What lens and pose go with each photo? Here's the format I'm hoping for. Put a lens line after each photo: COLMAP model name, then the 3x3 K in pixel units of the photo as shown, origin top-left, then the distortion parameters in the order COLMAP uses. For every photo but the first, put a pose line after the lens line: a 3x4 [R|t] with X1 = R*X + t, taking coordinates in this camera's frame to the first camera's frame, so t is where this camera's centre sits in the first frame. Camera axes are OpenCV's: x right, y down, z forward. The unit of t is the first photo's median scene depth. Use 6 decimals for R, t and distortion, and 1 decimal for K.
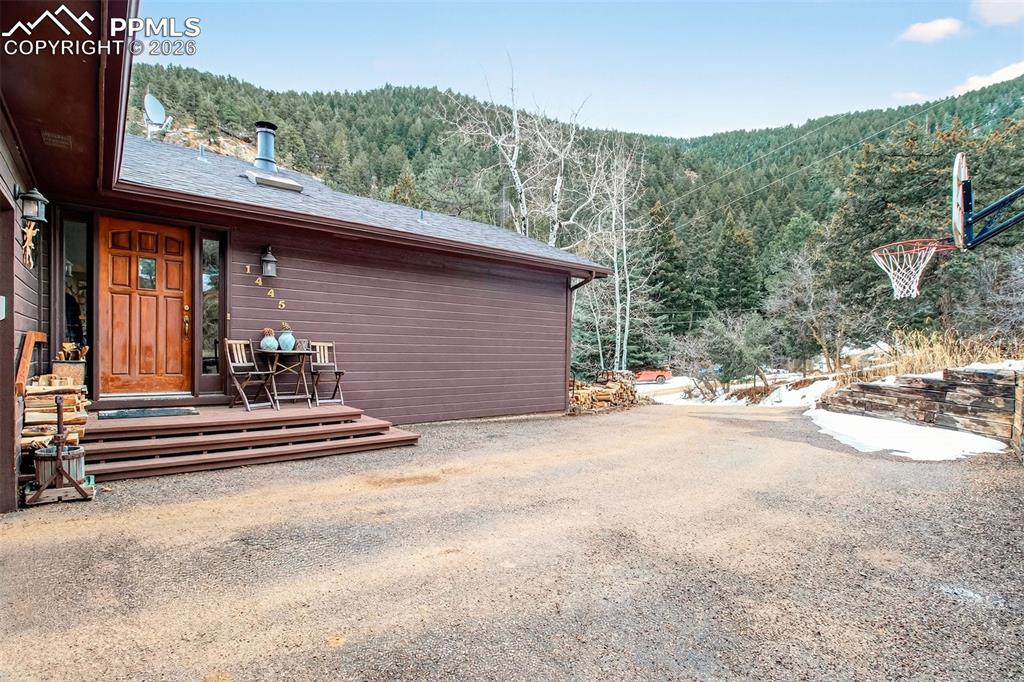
lens RADIAL K [[498.3, 0, 507.2], [0, 498.3, 346.6], [0, 0, 1]] dist [-0.019976, -0.000764]
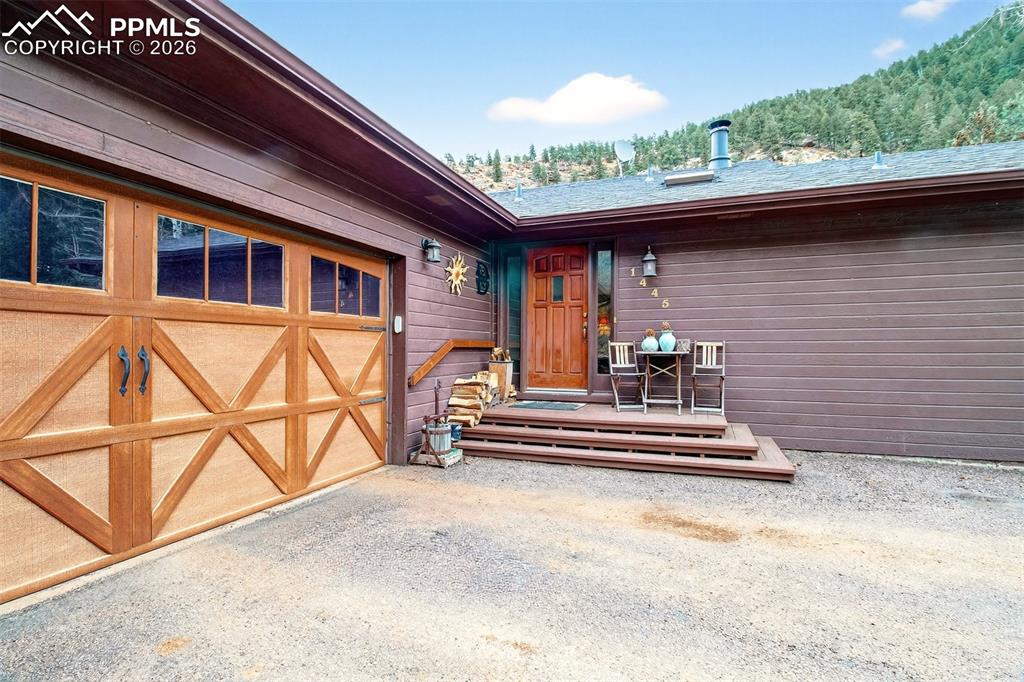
lens RADIAL K [[478.8, 0, 511.5], [0, 478.8, 336.2], [0, 0, 1]] dist [0.001648, -0.013737]
pose [[0.501072, -0.040670, -0.864450, 0.212552], [0.015760, 0.999158, -0.037872, 0.009132], [0.865262, 0.005353, 0.501291, 0.313087]]
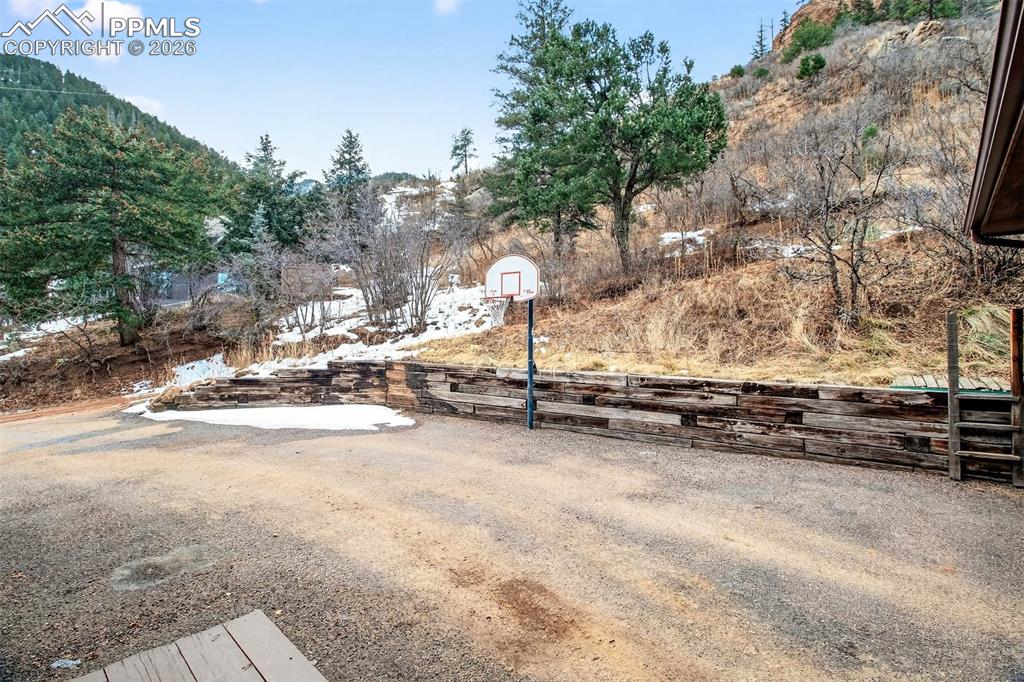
lens RADIAL K [[478.8, 0, 511.5], [0, 478.8, 336.2], [0, 0, 1]] dist [0.001648, -0.013737]
pose [[-0.149215, -0.023597, 0.988523, -0.604040], [-0.011564, 0.999688, 0.022118, -0.072216], [-0.988737, -0.008131, -0.149442, 0.836303]]
